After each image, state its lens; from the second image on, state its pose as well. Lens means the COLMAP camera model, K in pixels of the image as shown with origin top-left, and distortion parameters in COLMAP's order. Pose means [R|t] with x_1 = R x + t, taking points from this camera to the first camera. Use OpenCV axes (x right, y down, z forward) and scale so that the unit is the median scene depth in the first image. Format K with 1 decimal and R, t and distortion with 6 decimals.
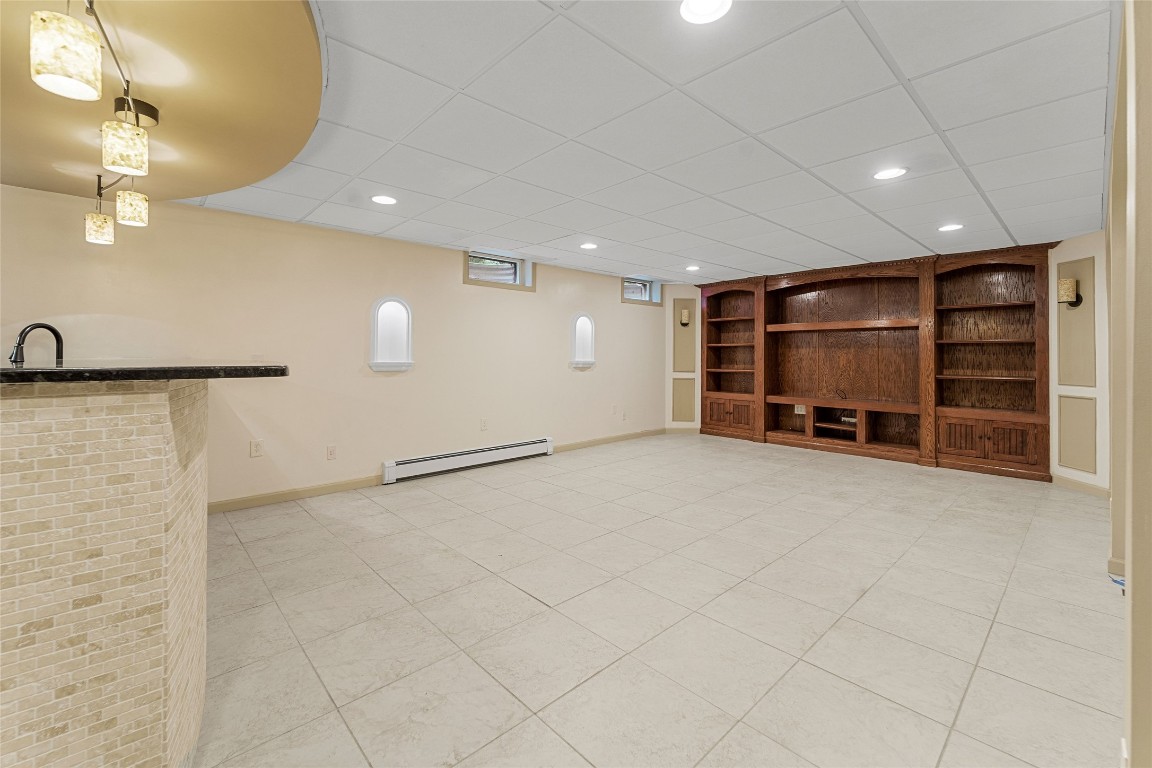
lens RADIAL K [[479.4, 0, 571.3], [0, 479.4, 353.0], [0, 0, 1]] dist [-0.000714, -0.000130]
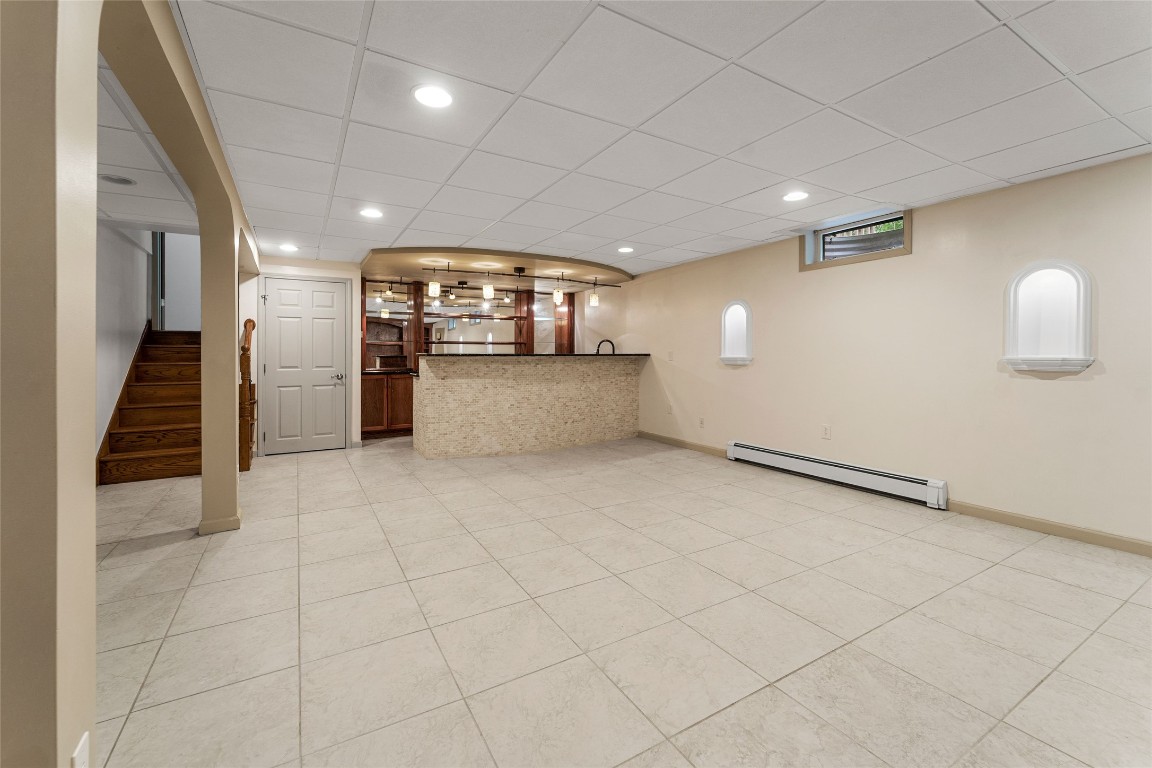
lens RADIAL K [[470.7, 0, 575.6], [0, 470.7, 375.0], [0, 0, 1]] dist [0.000997, -0.000052]
pose [[-0.210725, 0.037477, -0.976827, 0.836203], [0.007291, 0.999297, 0.036766, 0.016645], [0.977518, 0.000625, -0.210850, 0.867962]]
